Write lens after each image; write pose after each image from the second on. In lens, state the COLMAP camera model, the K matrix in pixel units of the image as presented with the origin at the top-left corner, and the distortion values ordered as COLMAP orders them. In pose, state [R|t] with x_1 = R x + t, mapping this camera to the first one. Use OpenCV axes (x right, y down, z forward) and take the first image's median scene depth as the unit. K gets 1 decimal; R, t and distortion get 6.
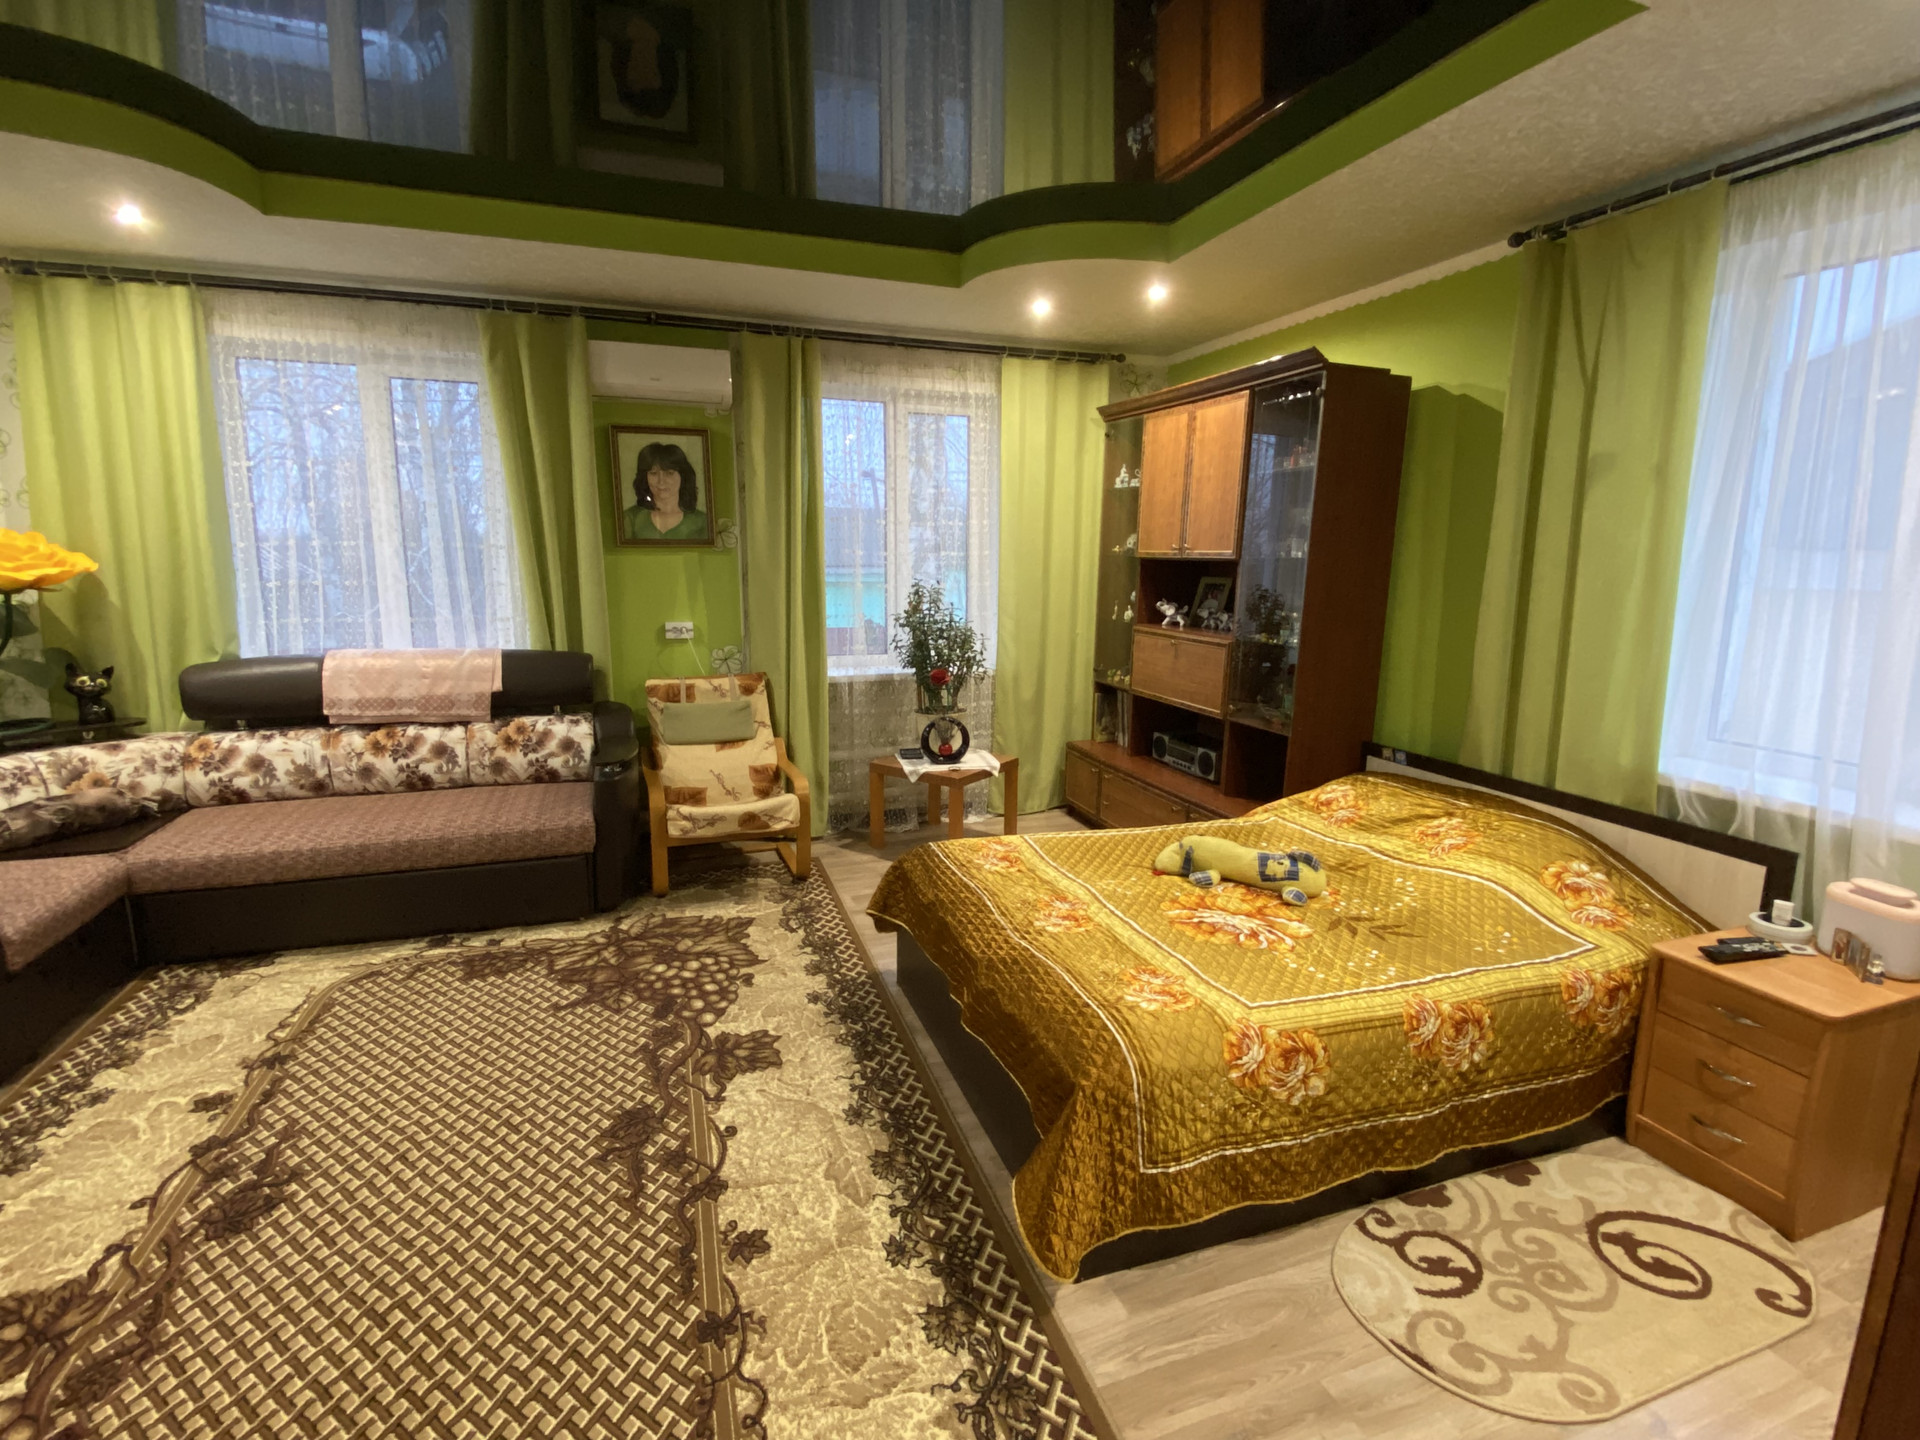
lens RADIAL K [[920.1, 0, 968.3], [0, 920.1, 715.9], [0, 0, 1]] dist [0.030524, -0.034162]
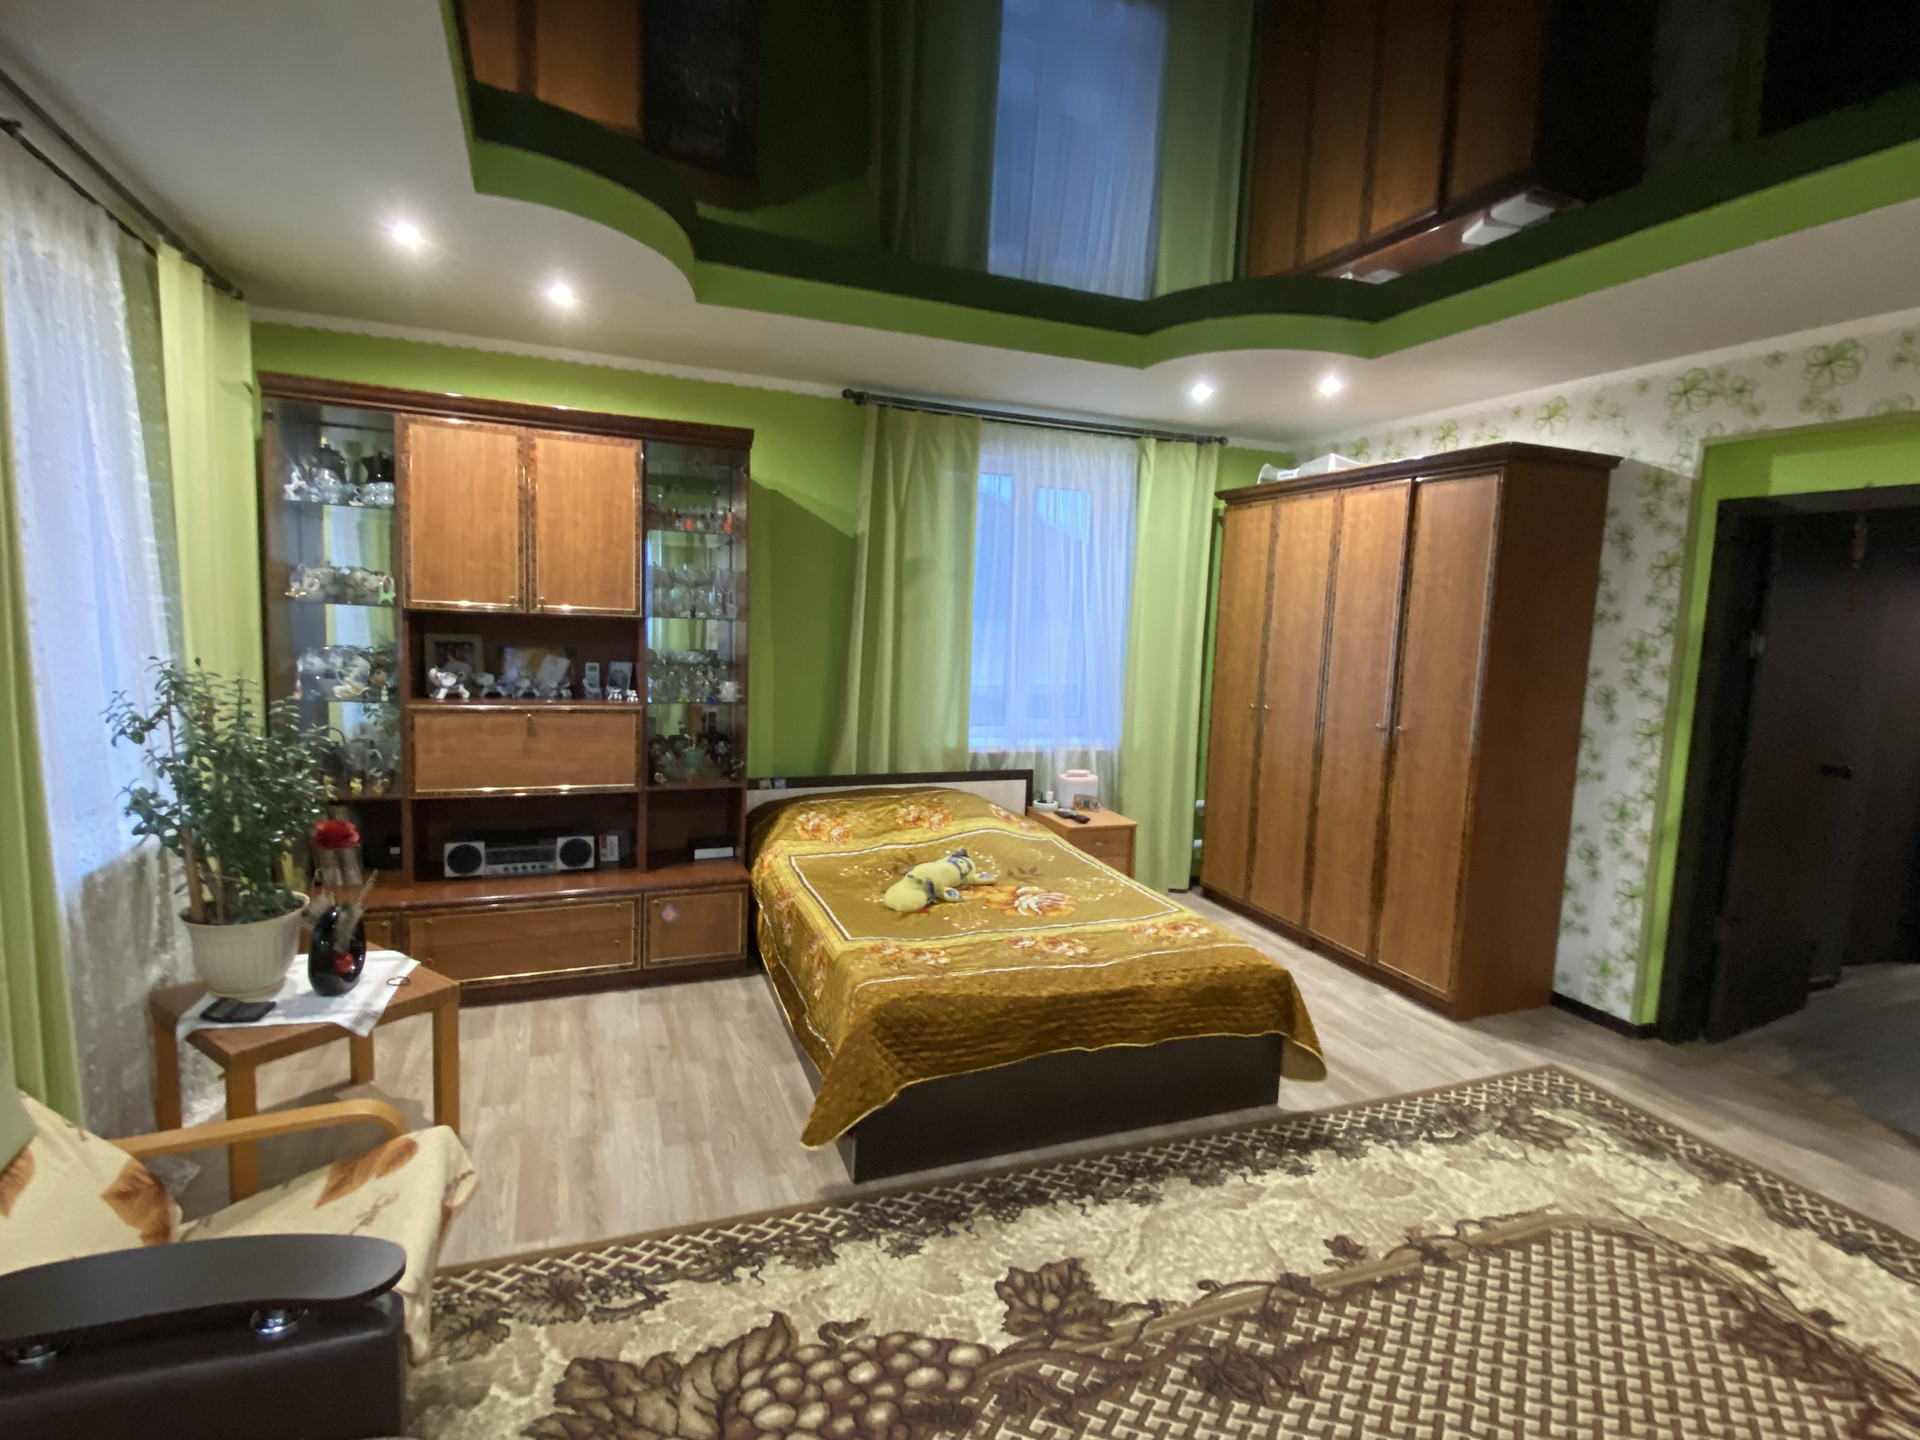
lens RADIAL K [[940.7, 0, 959.2], [0, 940.7, 707.9], [0, 0, 1]] dist [0.019939, -0.016610]
pose [[-0.038106, -0.113368, 0.992822, -0.823501], [0.136417, 0.983652, 0.117557, -0.183475], [-0.989918, 0.139918, -0.022018, 0.885224]]
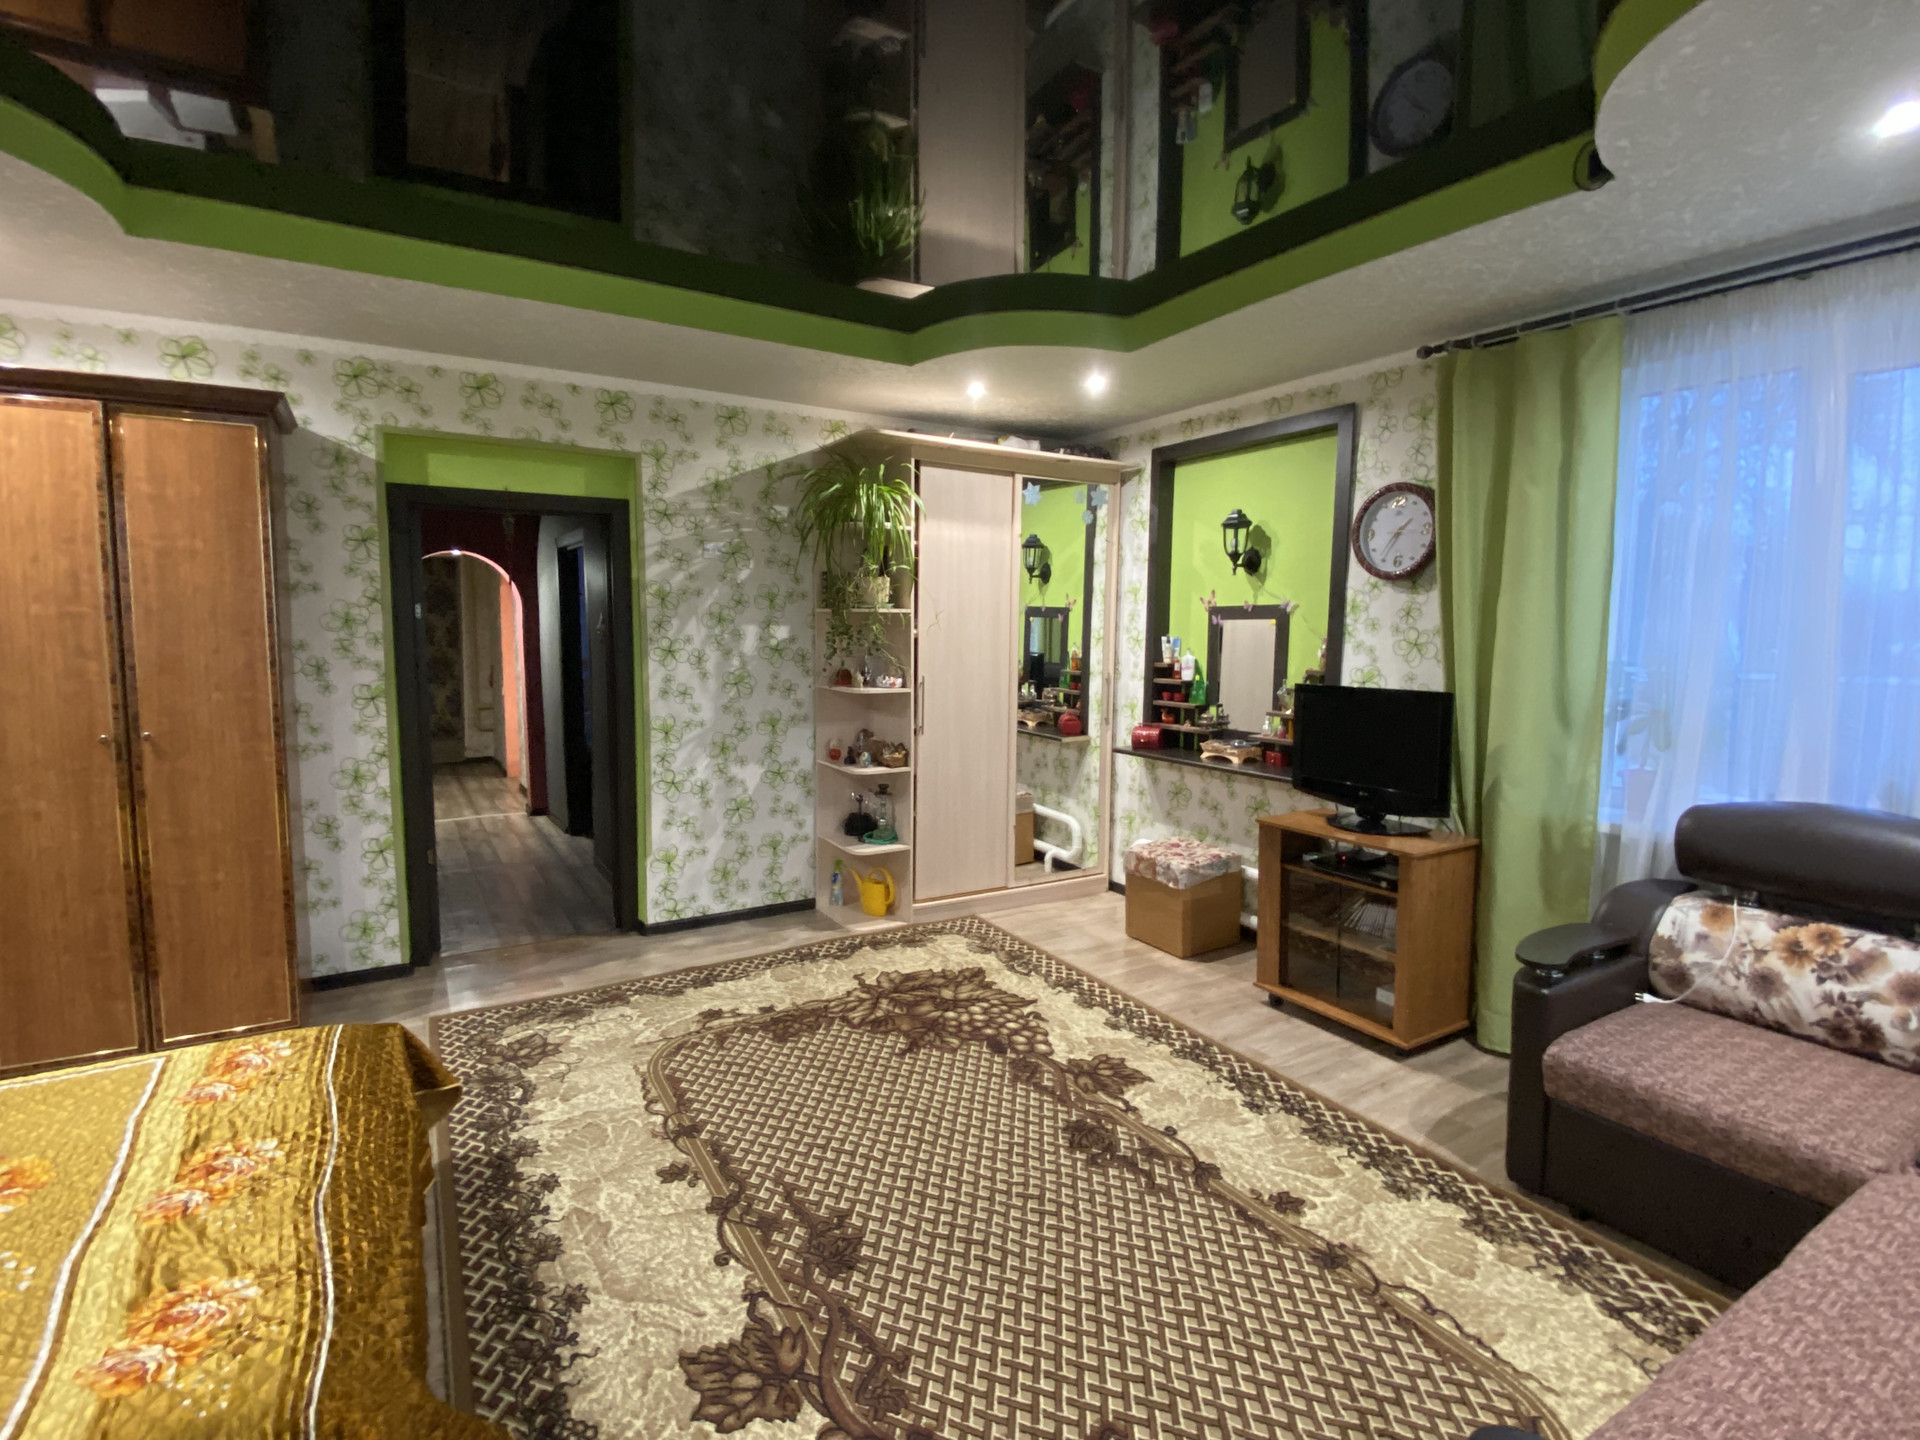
lens RADIAL K [[932.2, 0, 961.9], [0, 932.2, 708.6], [0, 0, 1]] dist [0.041472, -0.038238]
pose [[-0.977084, 0.004871, -0.212798, -0.219832], [-0.051949, 0.964049, 0.260597, -0.245014], [0.206417, 0.265680, -0.941704, 1.332147]]
